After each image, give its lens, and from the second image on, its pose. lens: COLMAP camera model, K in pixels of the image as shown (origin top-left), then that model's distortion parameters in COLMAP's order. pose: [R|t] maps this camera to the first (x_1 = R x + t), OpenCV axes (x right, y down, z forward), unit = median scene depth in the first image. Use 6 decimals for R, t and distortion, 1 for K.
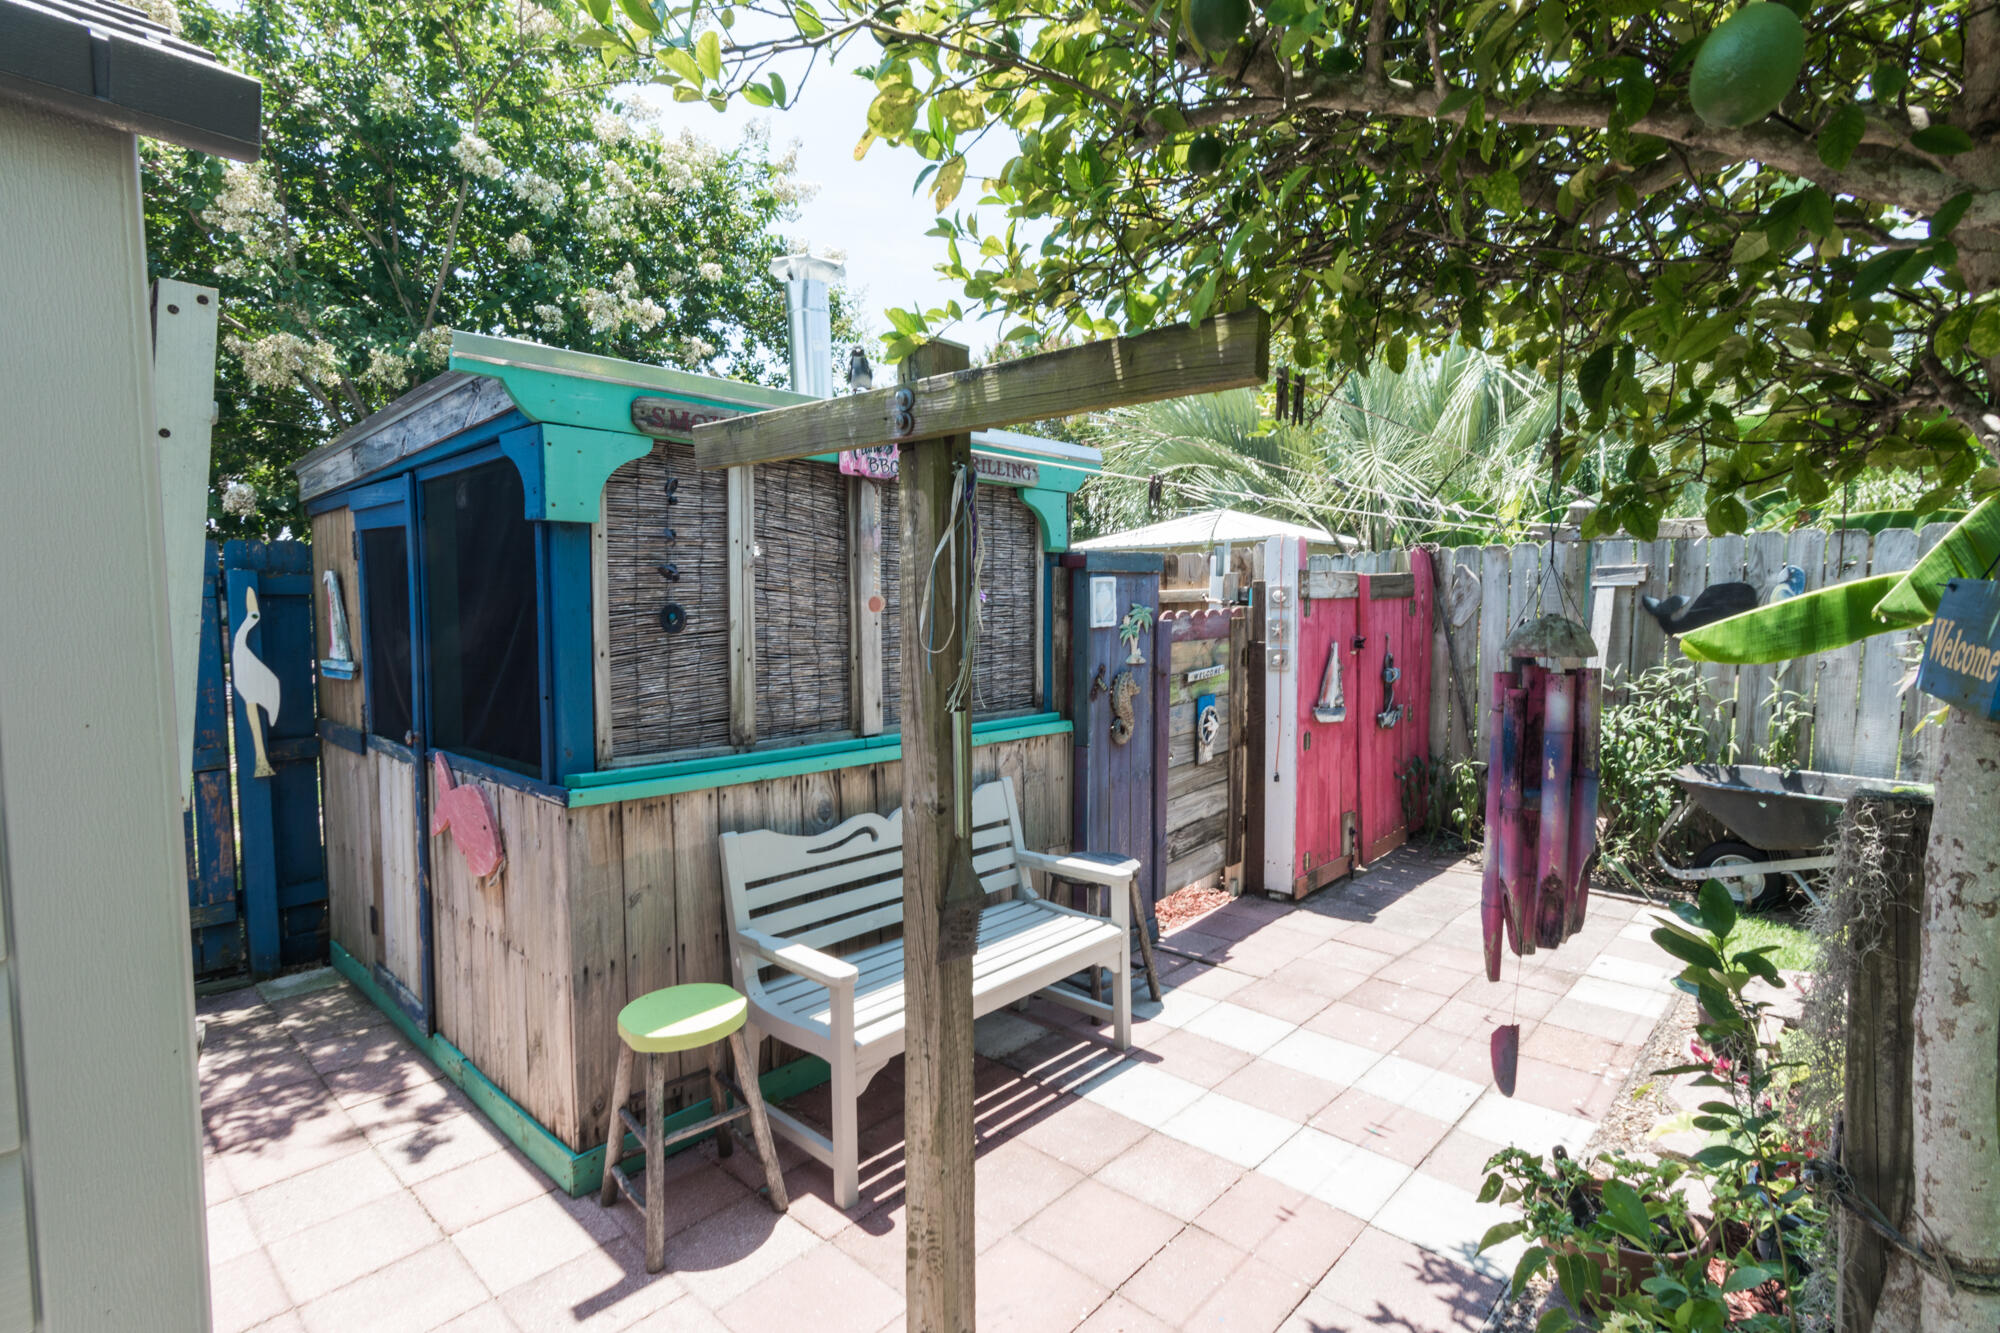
lens RADIAL K [[954.5, 0, 1013.0], [0, 954.5, 672.5], [0, 0, 1]] dist [0.008469, -0.001575]
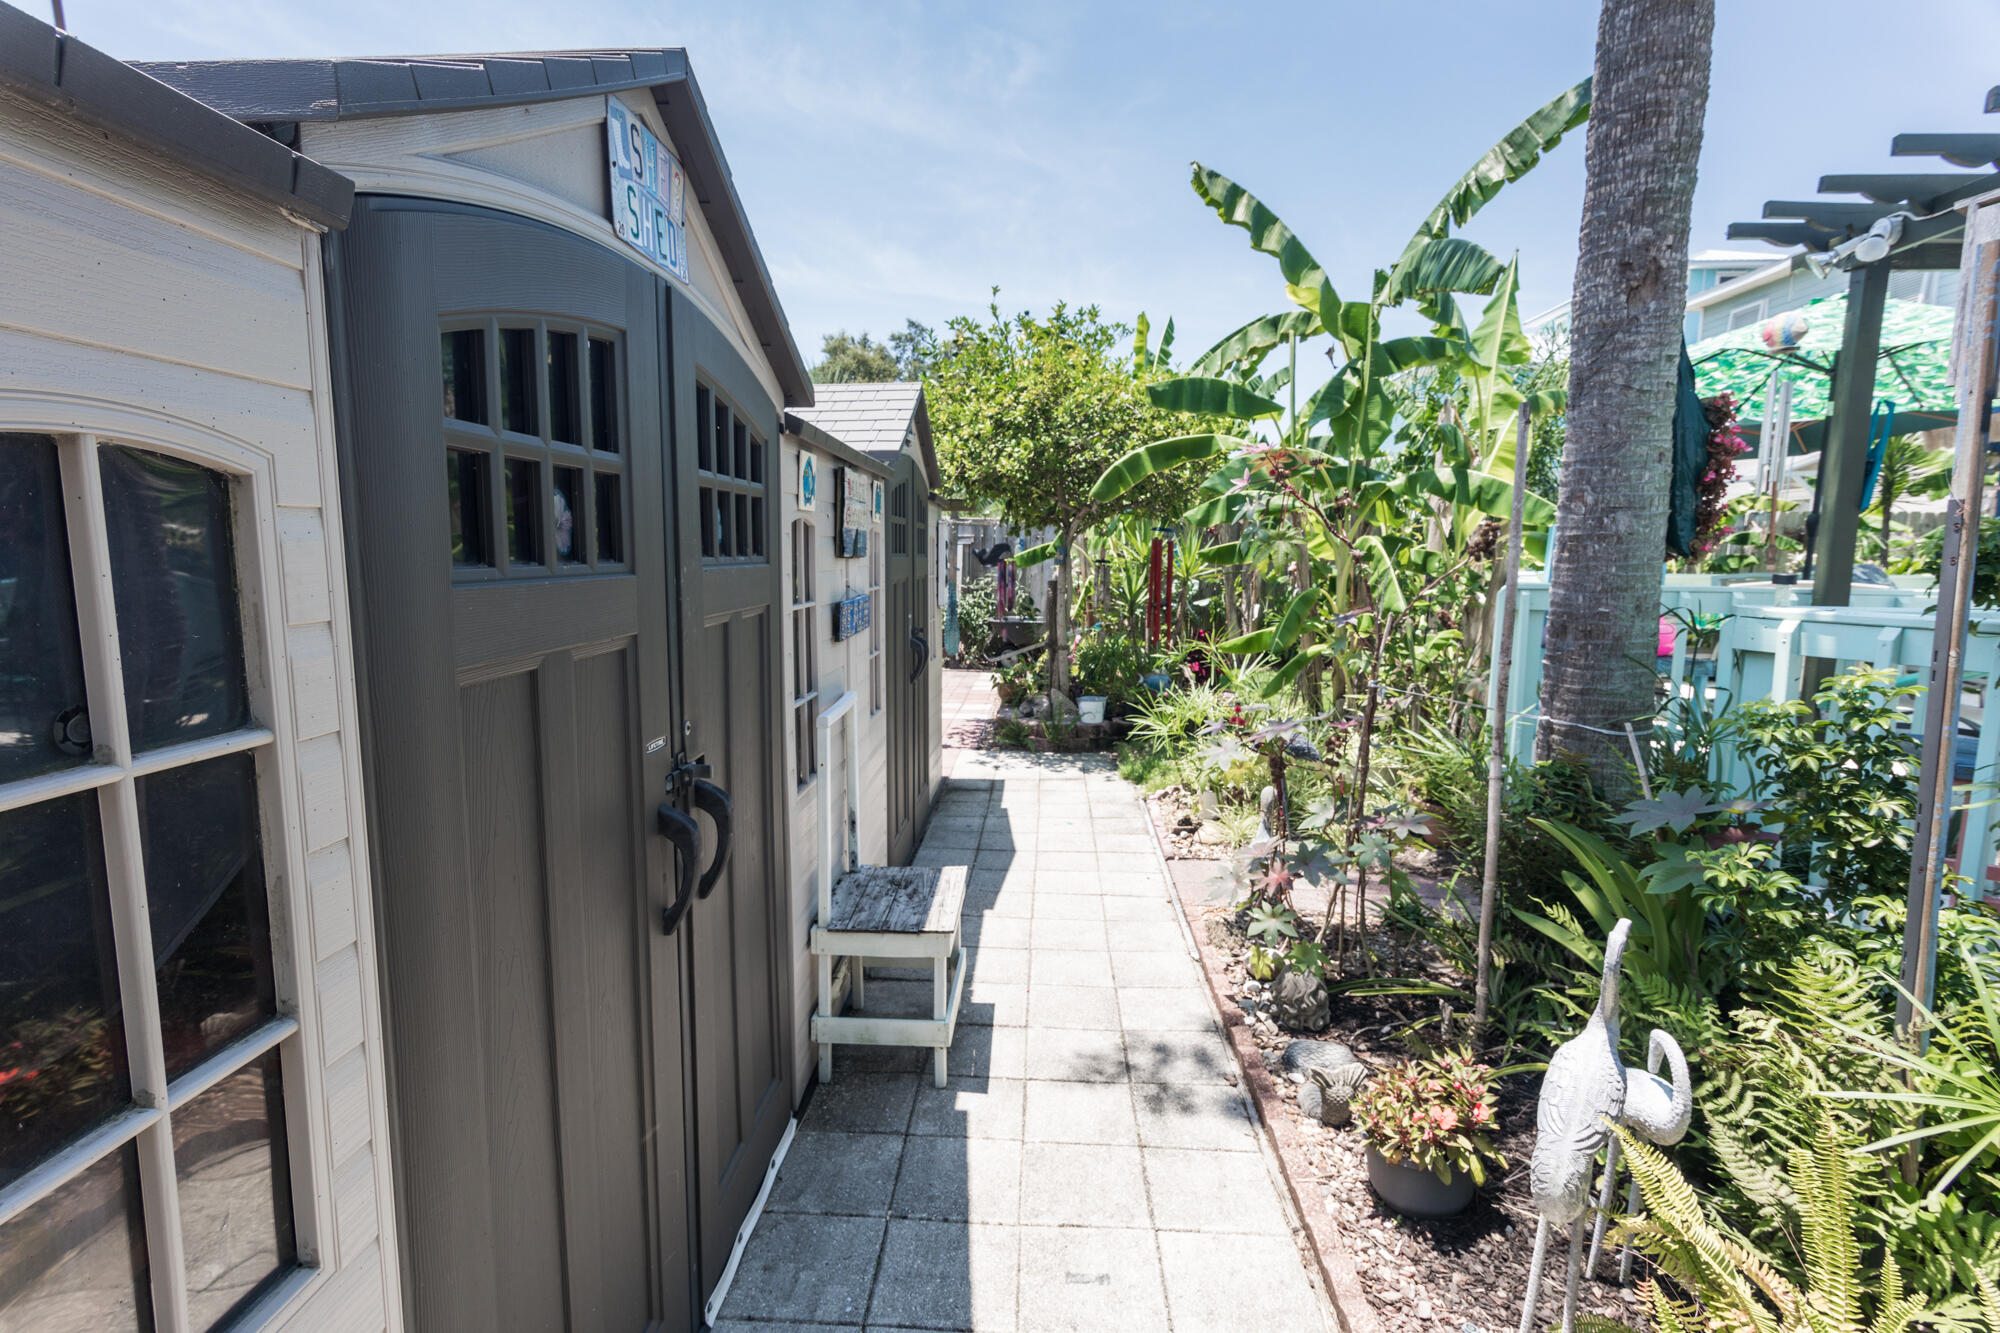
lens RADIAL K [[954.5, 0, 999.1], [0, 954.5, 670.2], [0, 0, 1]] dist [0.008469, -0.001575]
pose [[0.765426, -0.065520, 0.640179, -0.873411], [0.030738, 0.997390, 0.065327, 0.071919], [-0.642789, -0.030325, 0.765443, -0.910339]]
